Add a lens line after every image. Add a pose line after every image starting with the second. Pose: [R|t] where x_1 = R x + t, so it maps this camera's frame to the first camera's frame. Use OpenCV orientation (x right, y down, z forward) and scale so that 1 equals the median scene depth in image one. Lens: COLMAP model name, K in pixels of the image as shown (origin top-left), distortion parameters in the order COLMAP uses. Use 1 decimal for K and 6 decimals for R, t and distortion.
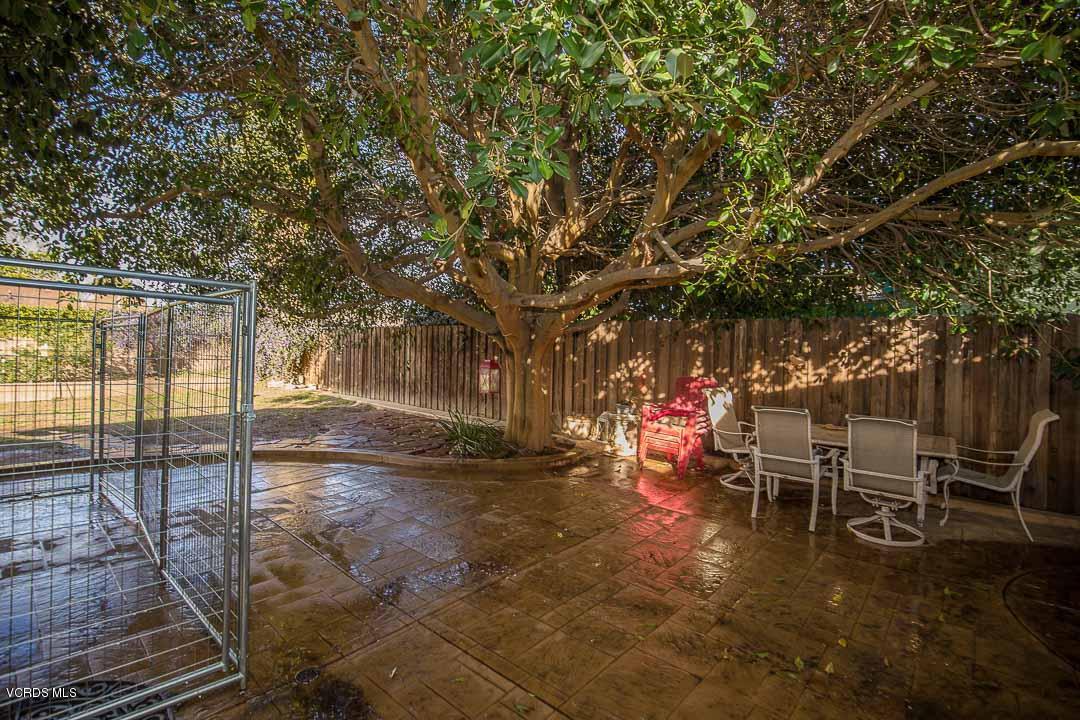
lens RADIAL K [[487.9, 0, 539.3], [0, 487.9, 357.4], [0, 0, 1]] dist [-0.002392, -0.000685]
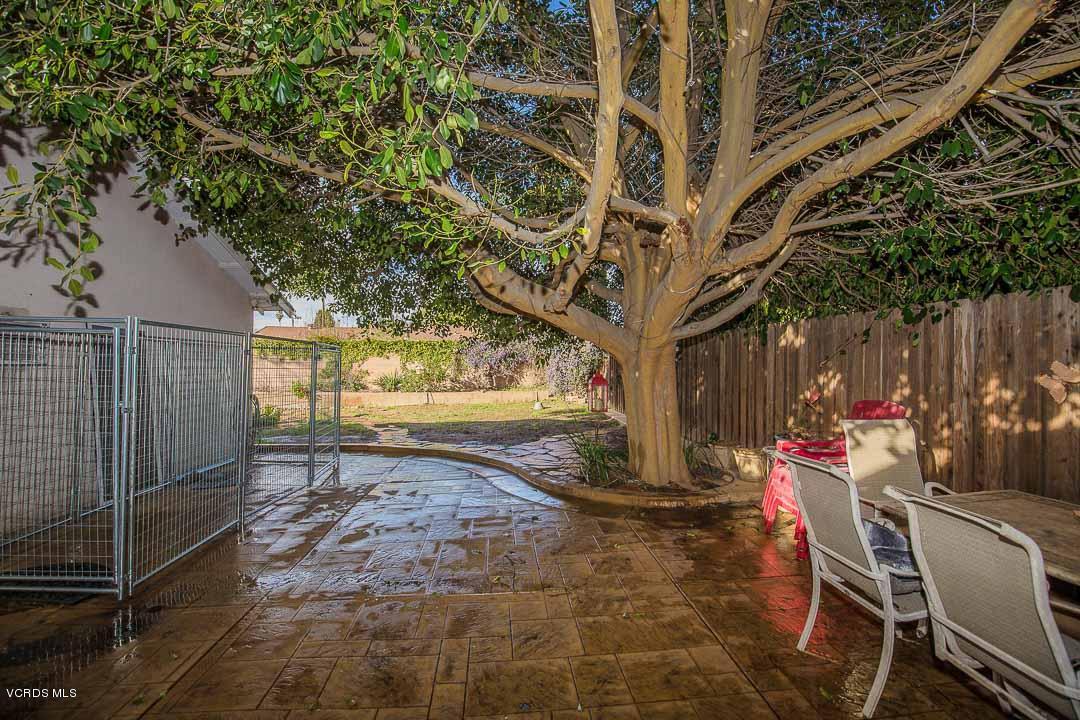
lens RADIAL K [[487.9, 0, 539.3], [0, 487.9, 357.4], [0, 0, 1]] dist [-0.002392, -0.000685]
pose [[0.725922, -0.035038, -0.686883, 0.442056], [0.012844, 0.999218, -0.037396, 0.003995], [0.687657, 0.018324, 0.725805, 0.259424]]
